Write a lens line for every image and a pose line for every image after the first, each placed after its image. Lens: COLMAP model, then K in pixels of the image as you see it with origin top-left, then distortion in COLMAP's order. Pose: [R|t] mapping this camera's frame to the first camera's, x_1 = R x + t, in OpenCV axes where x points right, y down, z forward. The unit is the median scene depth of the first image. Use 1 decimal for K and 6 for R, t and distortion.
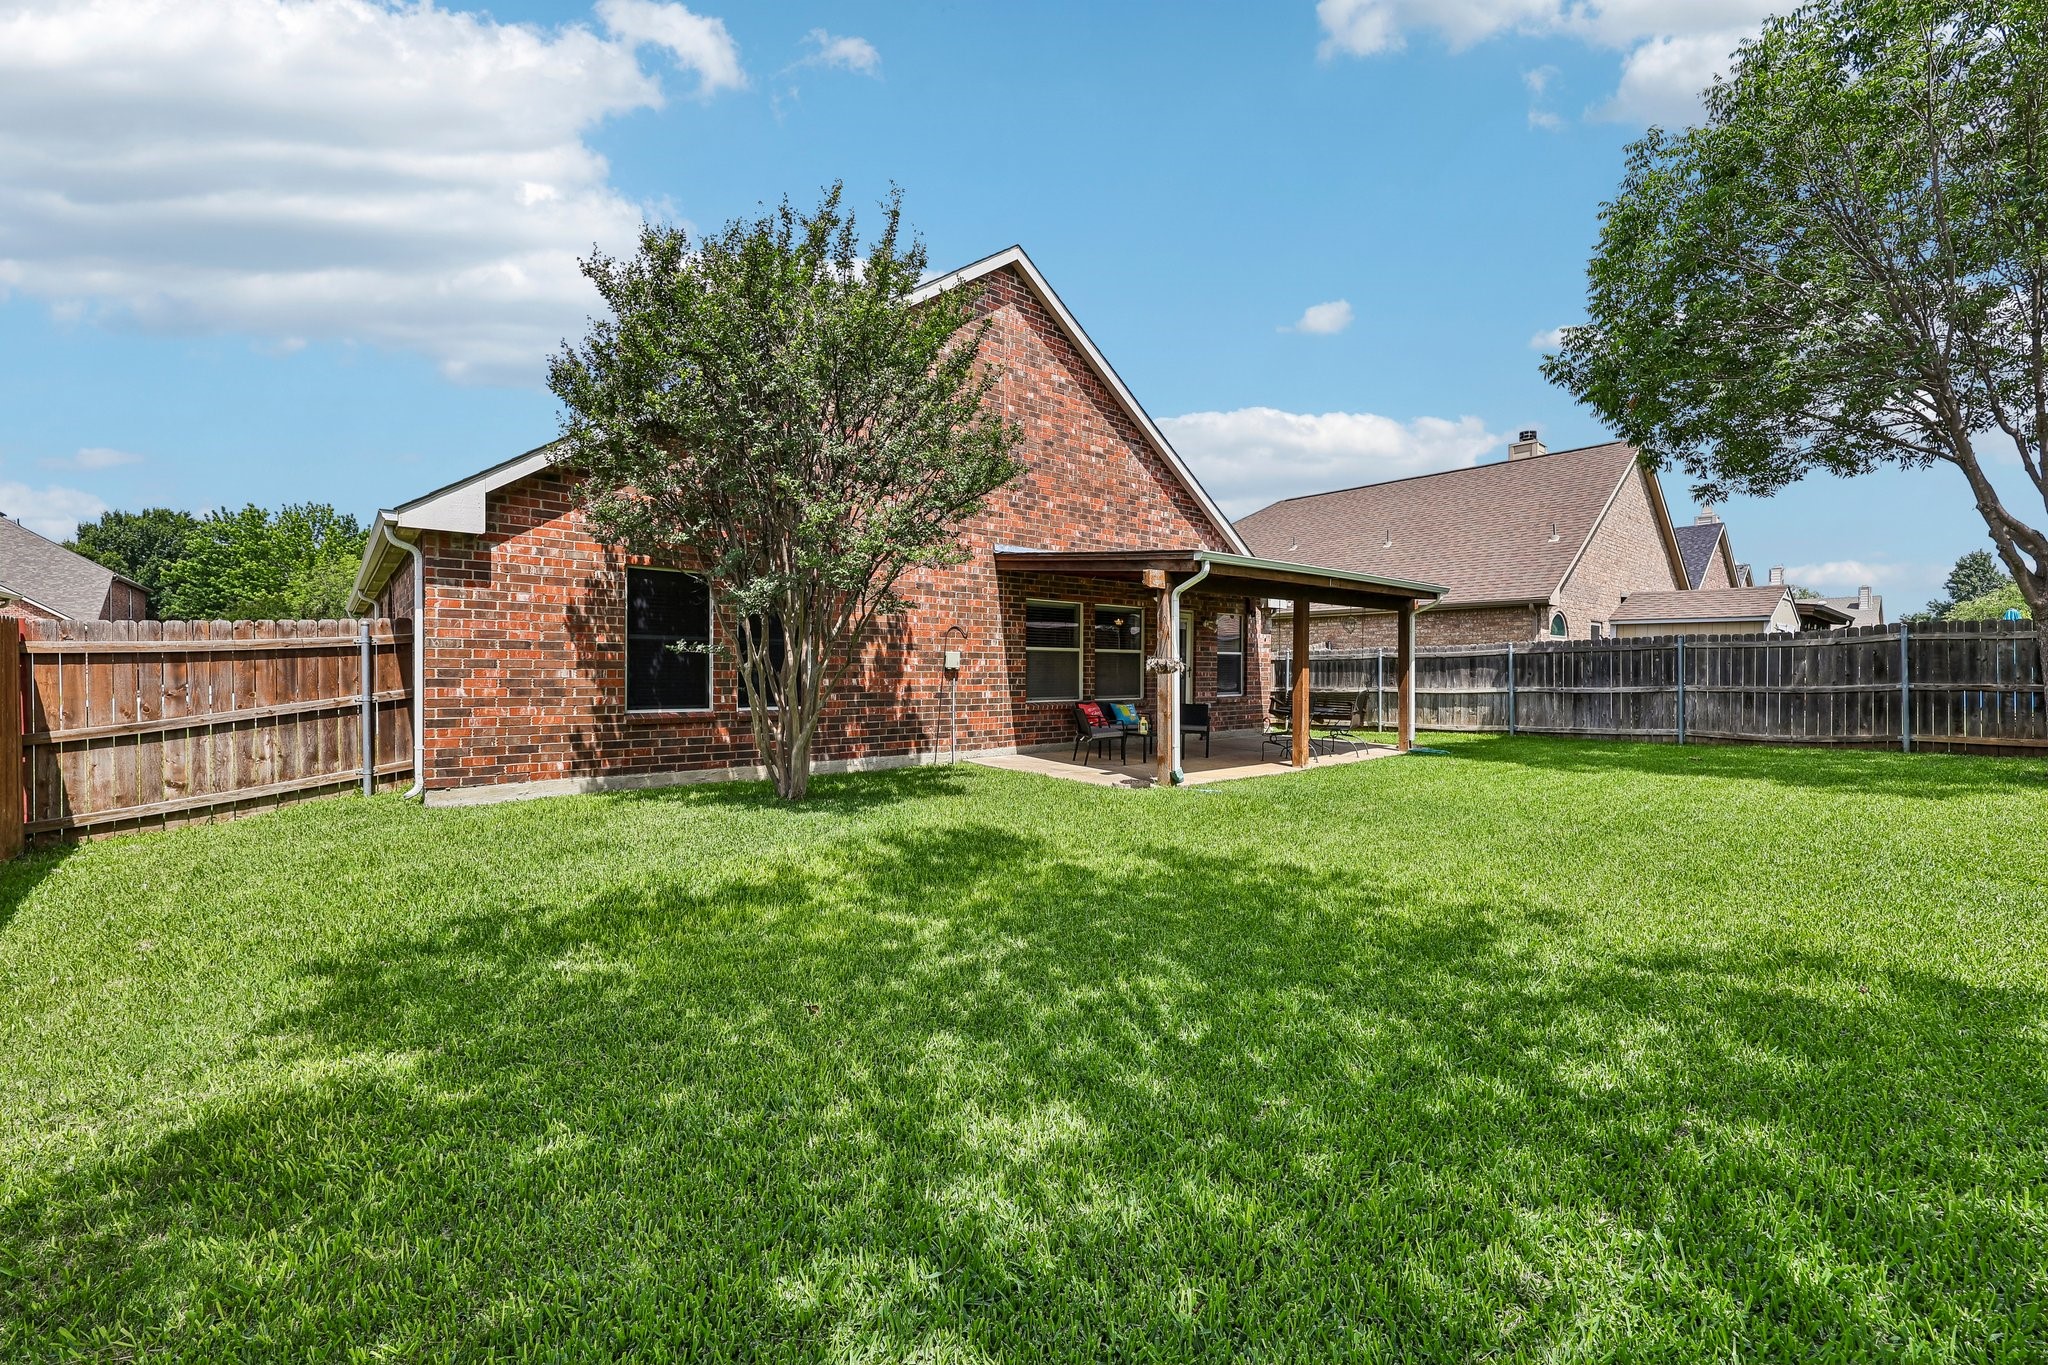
lens RADIAL K [[819.7, 0, 1025.5], [0, 819.7, 678.8], [0, 0, 1]] dist [0.001141, 0.000188]
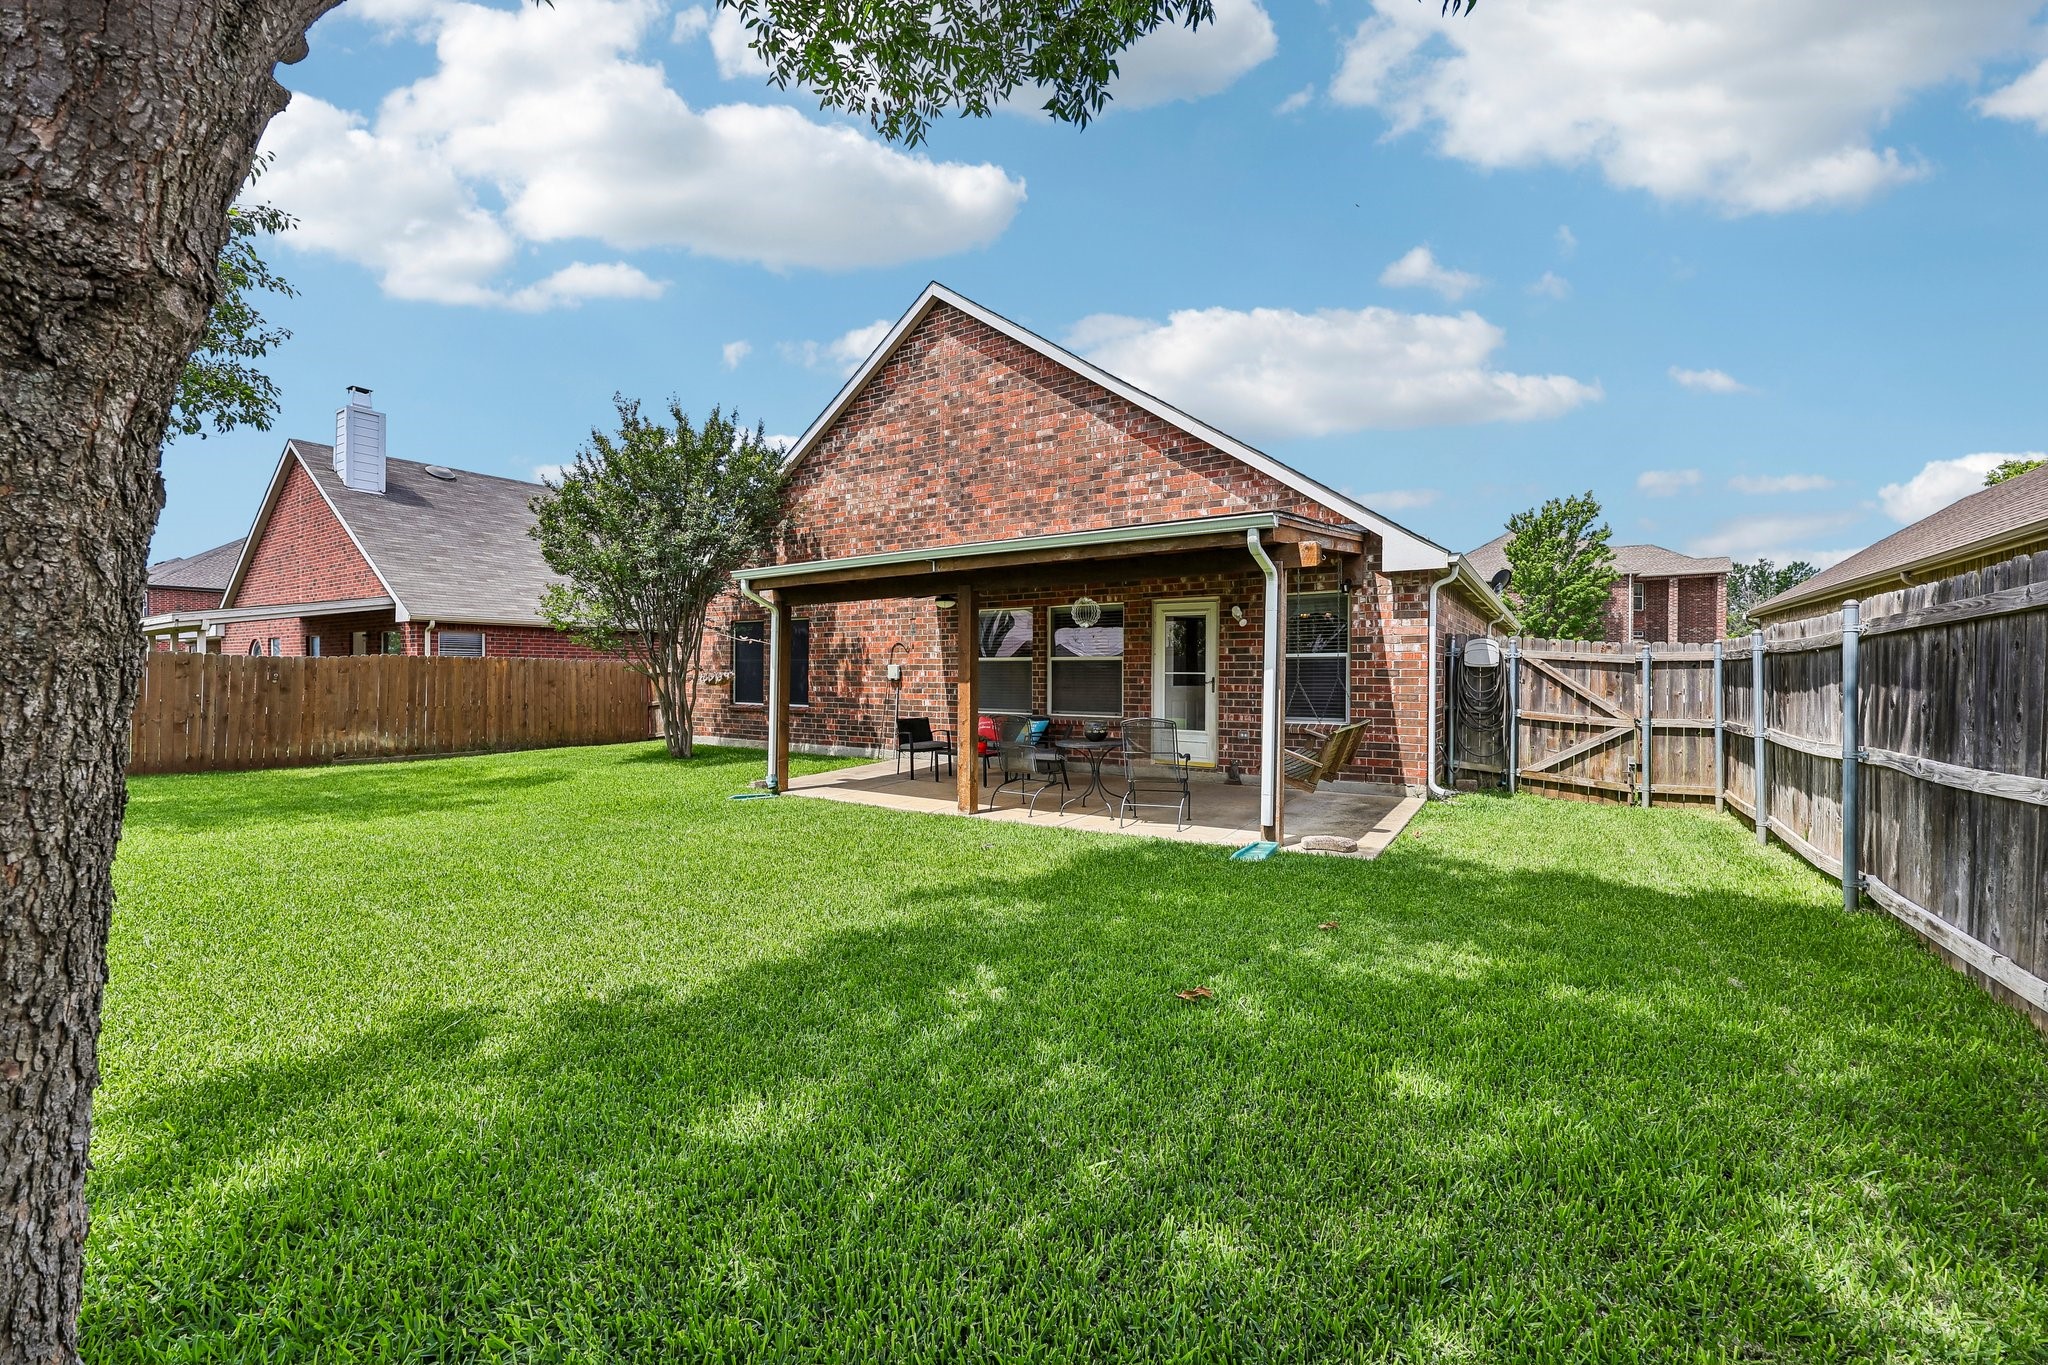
lens RADIAL K [[819.7, 0, 1025.5], [0, 819.7, 678.8], [0, 0, 1]] dist [0.001141, 0.000188]
pose [[0.284087, 0.003425, -0.958792, 1.069963], [-0.009632, 0.999953, 0.000718, -0.015621], [0.958750, 0.009031, 0.284107, 0.836107]]
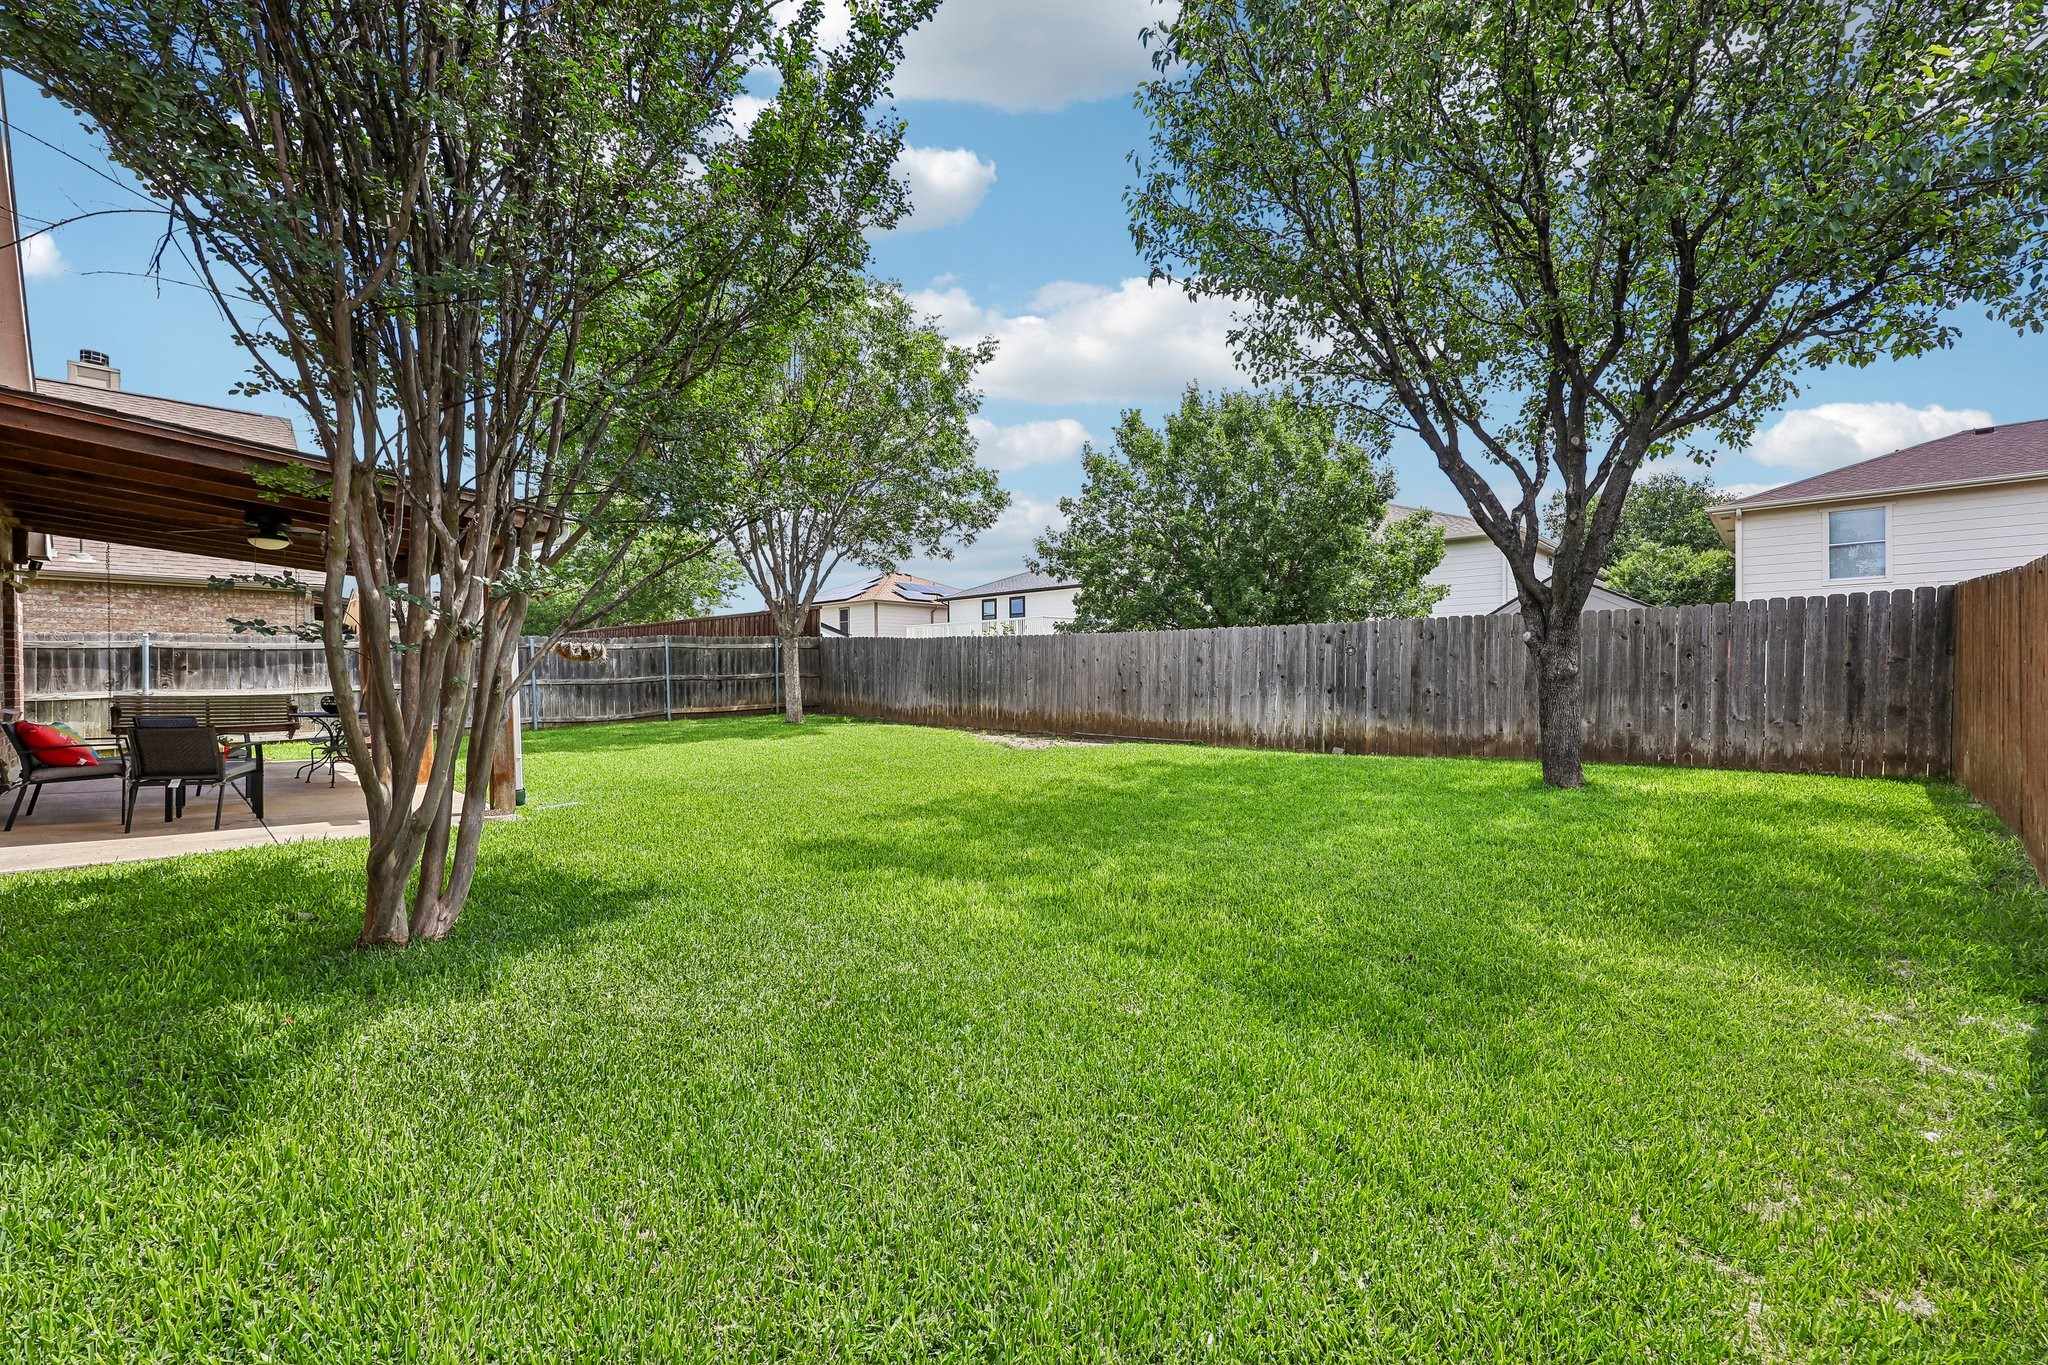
lens RADIAL K [[819.7, 0, 1025.5], [0, 819.7, 678.8], [0, 0, 1]] dist [0.001141, 0.000188]
pose [[-0.111539, -0.007829, 0.993729, -0.499854], [0.016564, 0.999815, 0.009736, 0.008771], [-0.993622, 0.017546, -0.111388, 0.522067]]
